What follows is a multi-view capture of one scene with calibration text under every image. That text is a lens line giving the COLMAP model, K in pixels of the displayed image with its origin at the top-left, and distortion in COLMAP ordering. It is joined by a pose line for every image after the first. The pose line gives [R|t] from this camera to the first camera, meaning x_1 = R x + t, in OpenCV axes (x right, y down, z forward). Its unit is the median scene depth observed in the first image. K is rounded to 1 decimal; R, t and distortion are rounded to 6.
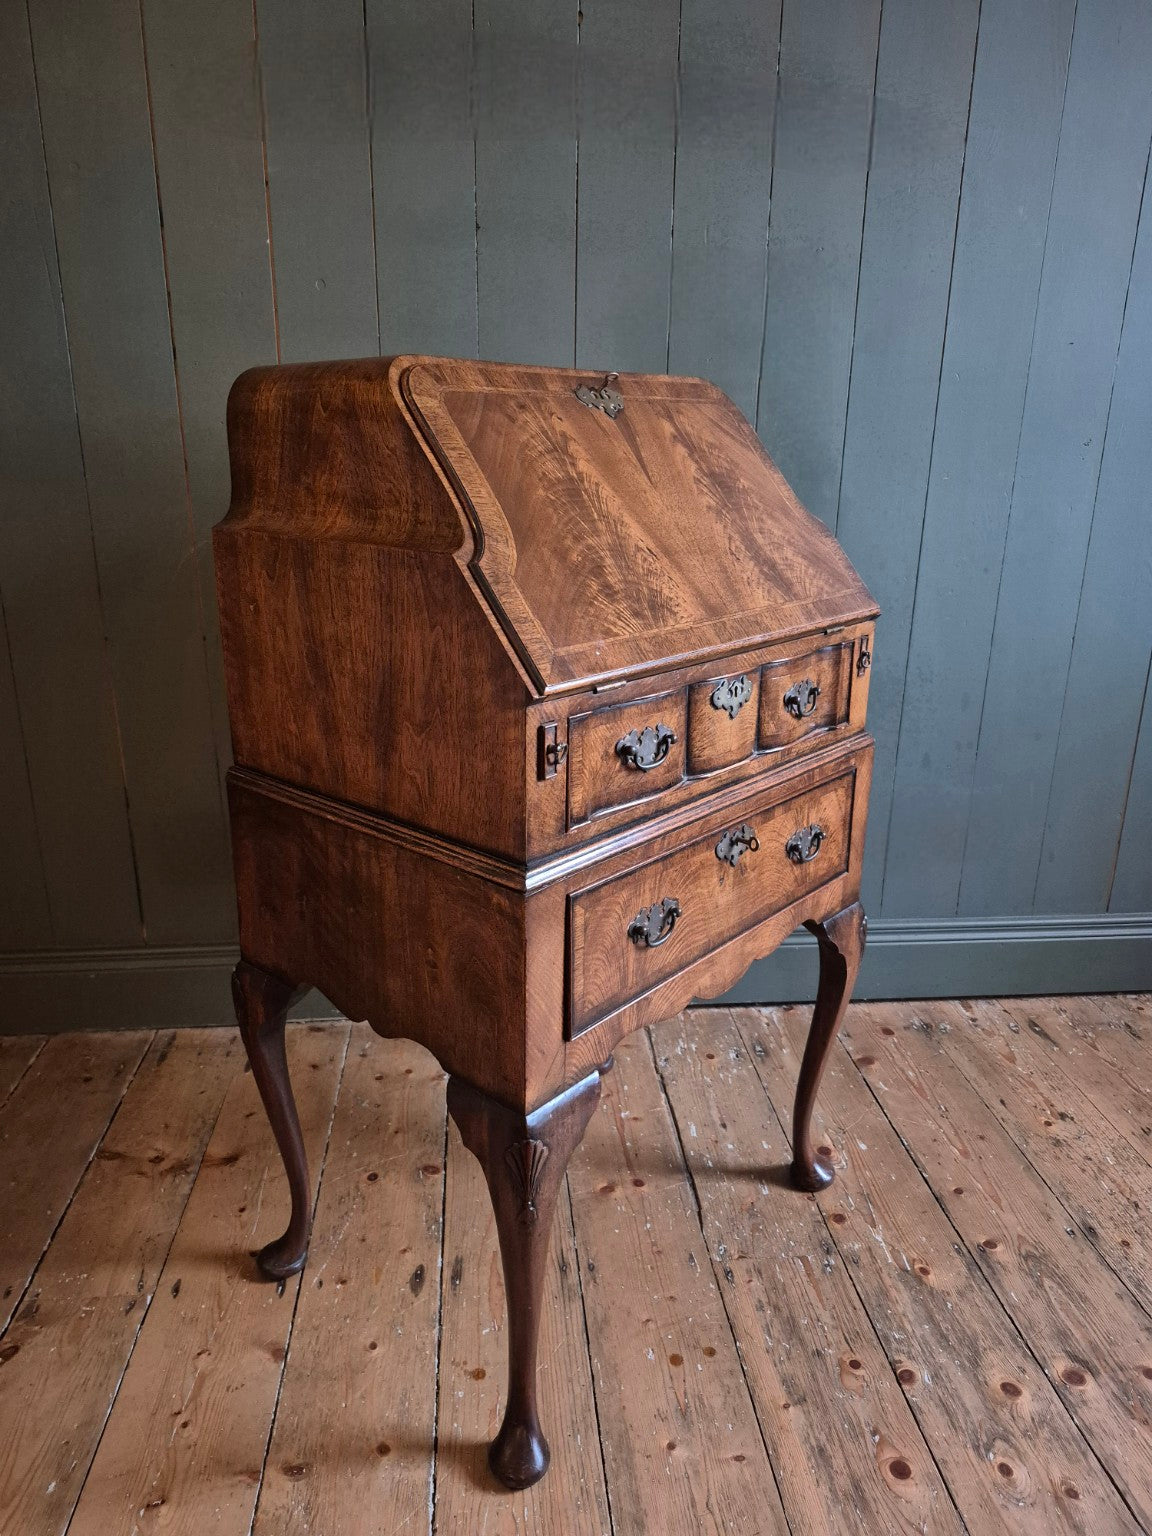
lens RADIAL K [[1076.9, 0, 582.0], [0, 1076.9, 774.8], [0, 0, 1]] dist [0.061398, -0.070036]
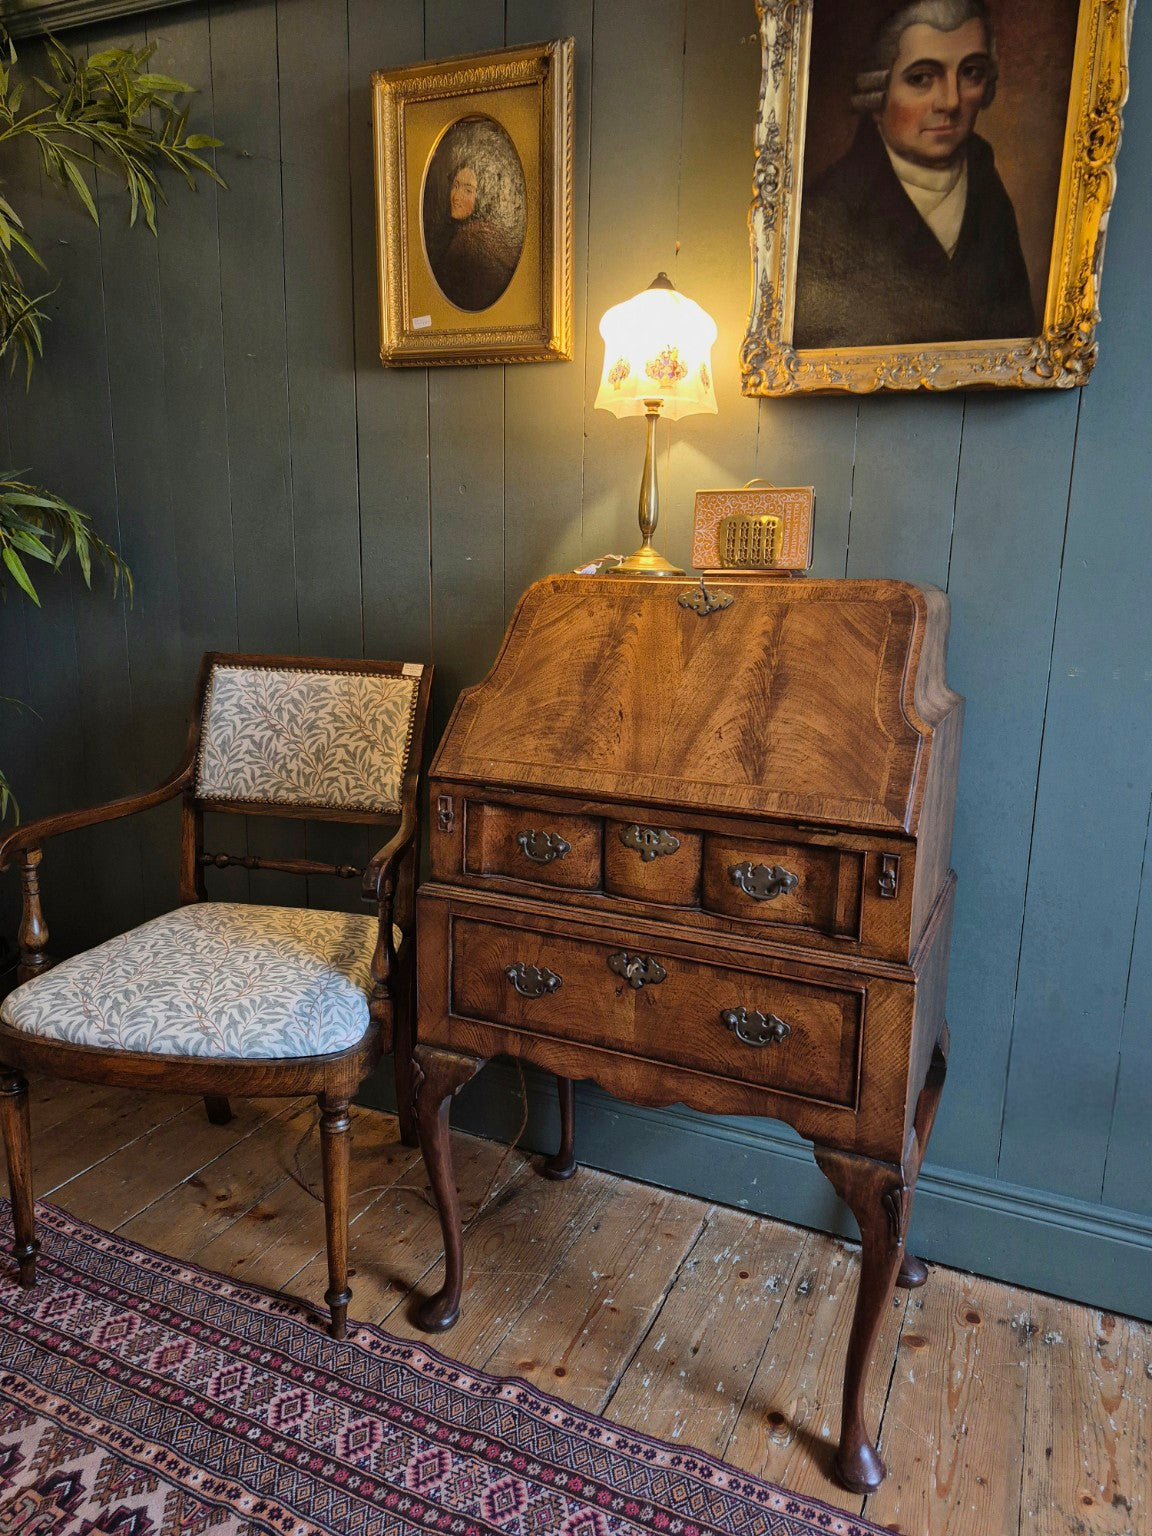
lens RADIAL K [[1076.9, 0, 559.6], [0, 1076.9, 761.5], [0, 0, 1]] dist [0.061398, -0.070036]
pose [[0.257367, 0.168513, -0.951507, 1.095817], [-0.304865, 0.948548, 0.085528, -0.204899], [0.916962, 0.268069, 0.295499, 0.479381]]
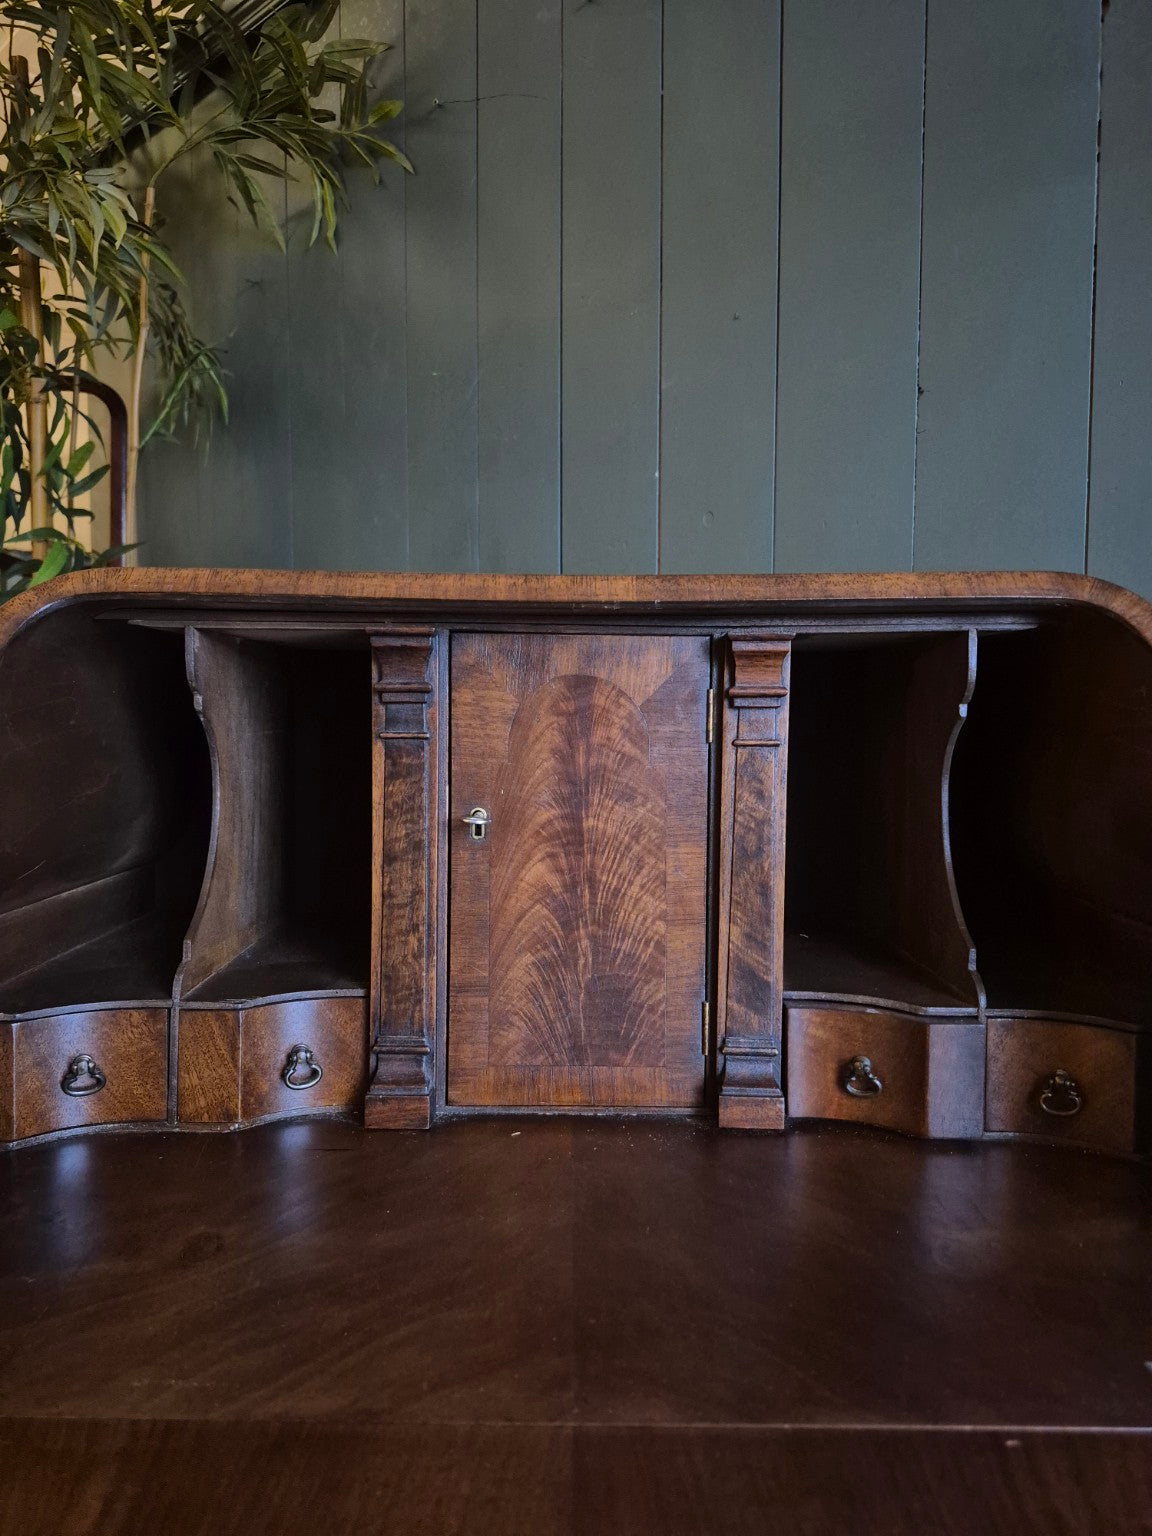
lens RADIAL K [[1076.9, 0, 567.5], [0, 1076.9, 755.8], [0, 0, 1]] dist [0.061398, -0.070036]
pose [[0.640162, 0.024404, -0.767852, 0.320107], [-0.226898, 0.960913, -0.158627, -0.207885], [0.733968, 0.275771, 0.620678, 0.674380]]
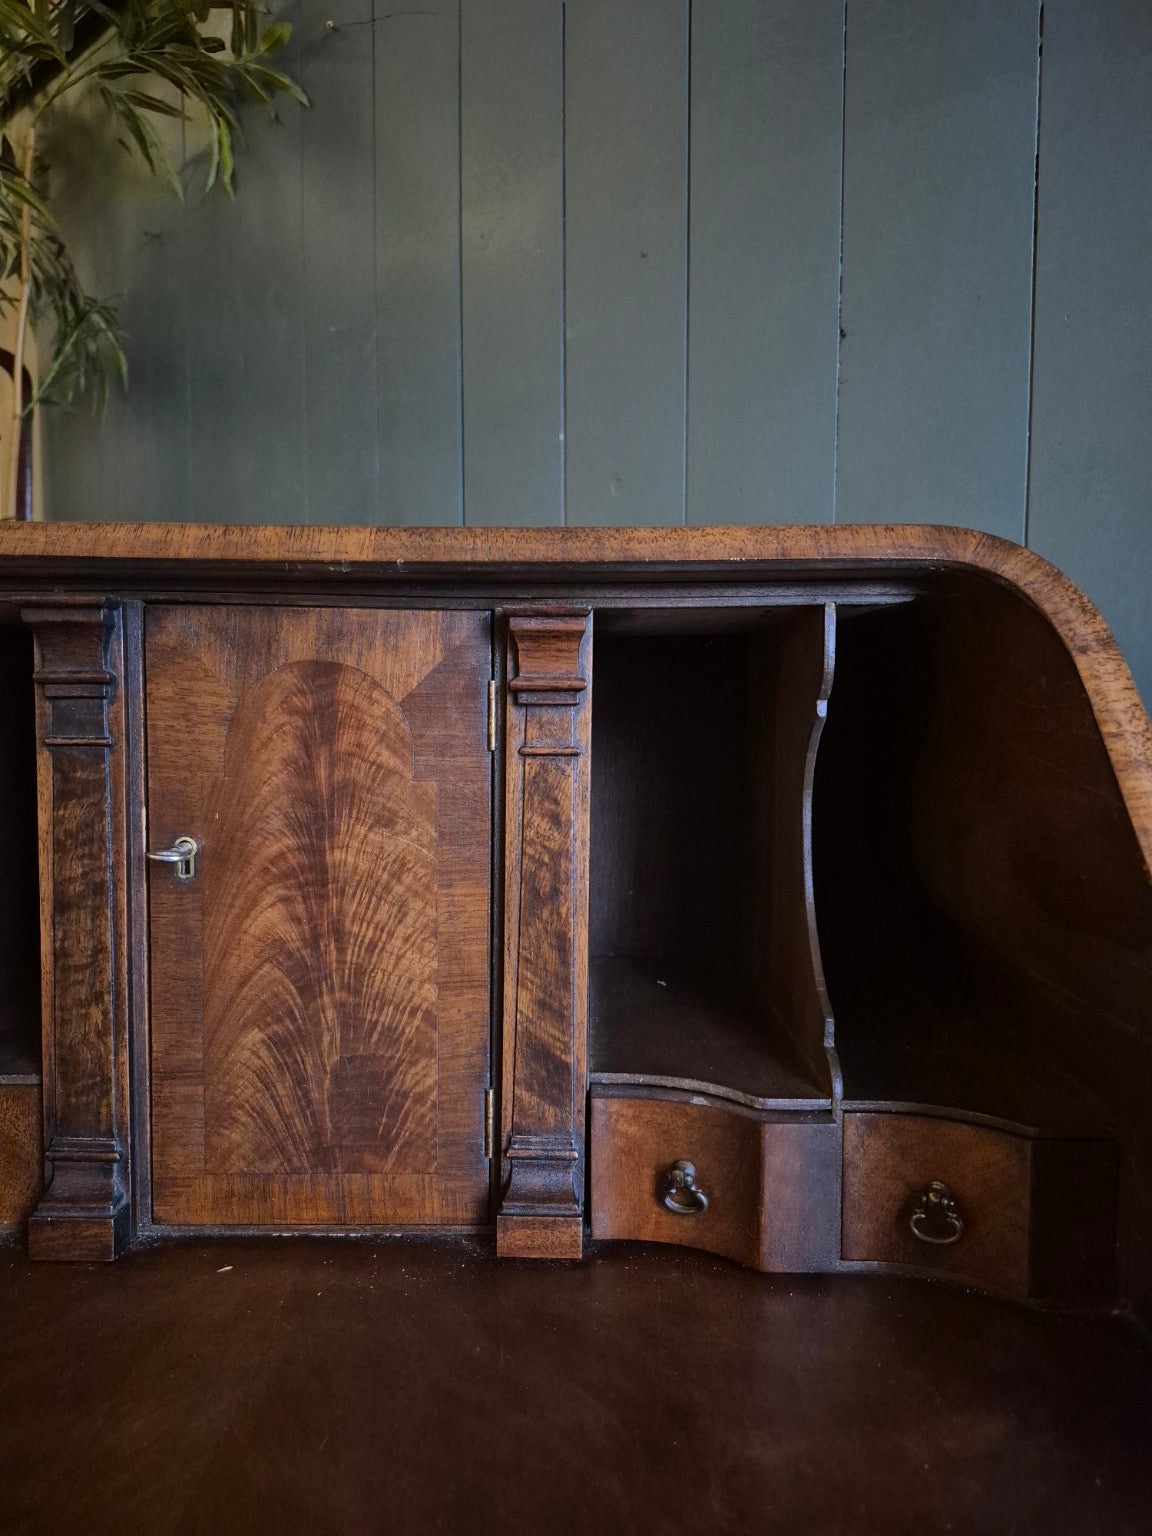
lens RADIAL K [[1076.9, 0, 584.6], [0, 1076.9, 760.1], [0, 0, 1]] dist [0.061398, -0.070036]
pose [[0.648434, 0.031637, -0.760614, 0.293422], [-0.223869, 0.962882, -0.150801, -0.249501], [0.727610, 0.268062, 0.631448, 0.799815]]
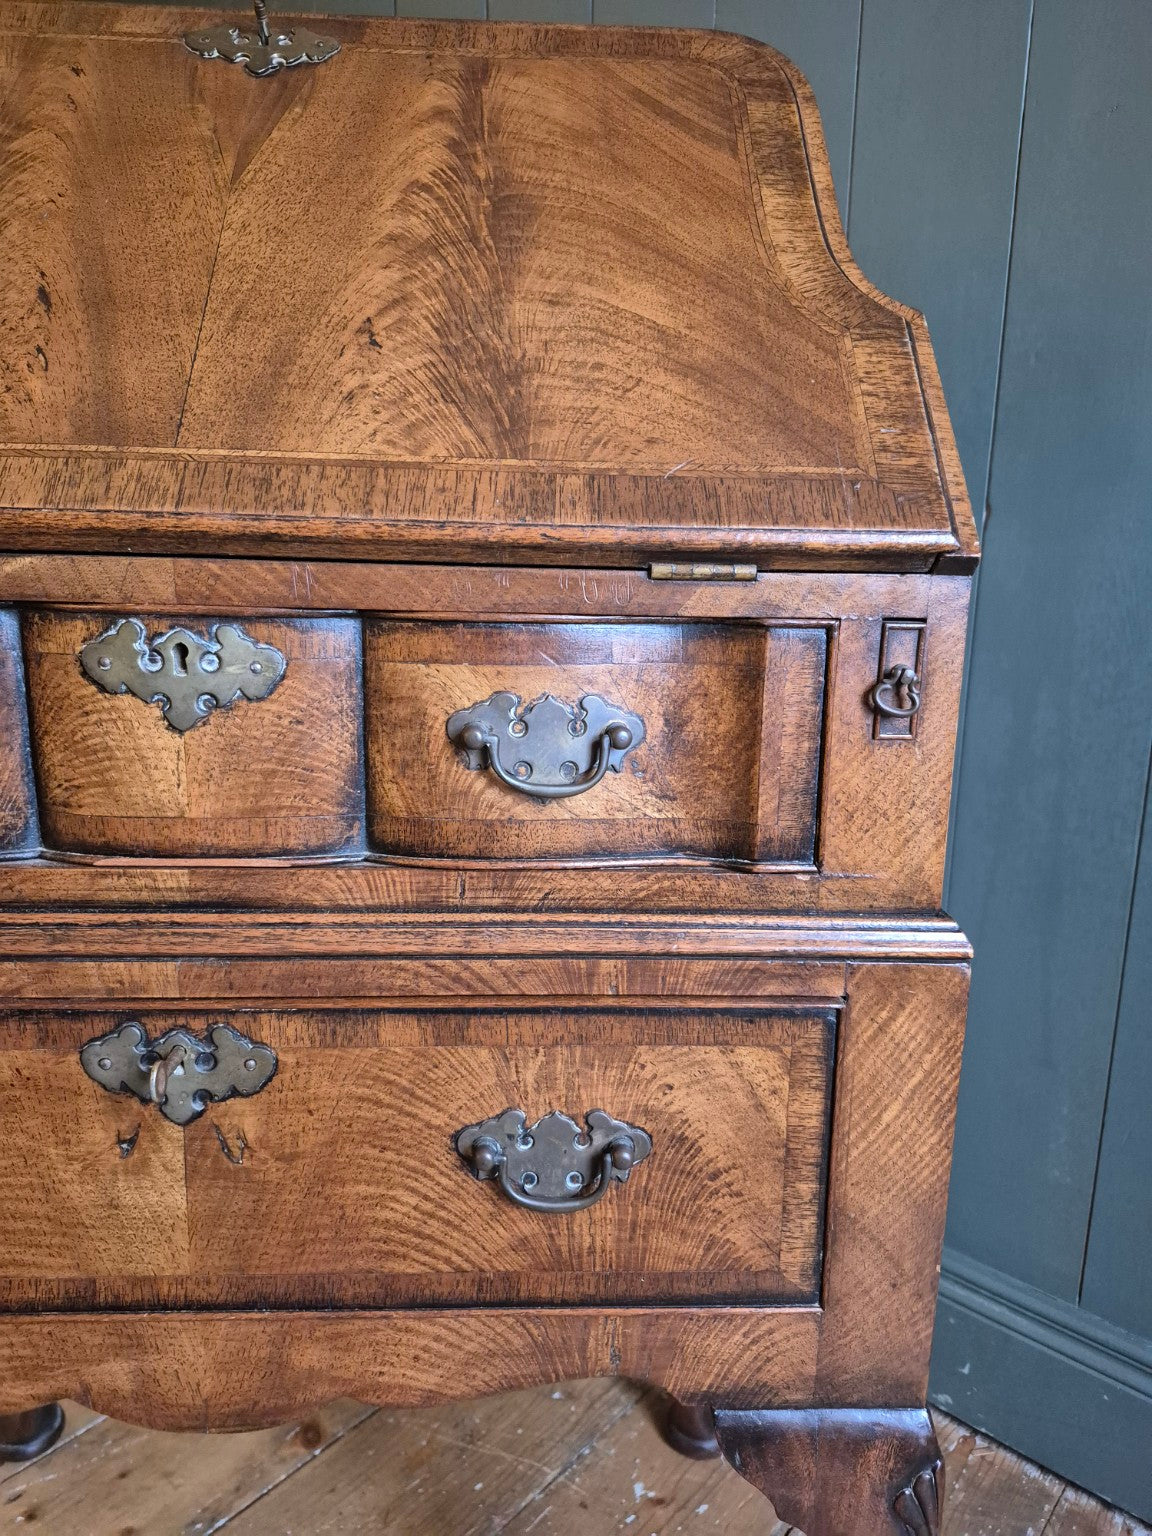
lens RADIAL K [[1076.9, 0, 588.7], [0, 1076.9, 756.4], [0, 0, 1]] dist [0.061398, -0.070036]
pose [[0.689295, 0.150124, -0.708756, 0.457529], [-0.230469, 0.972912, -0.018065, -0.062562], [0.686846, 0.175798, 0.705222, 0.746044]]
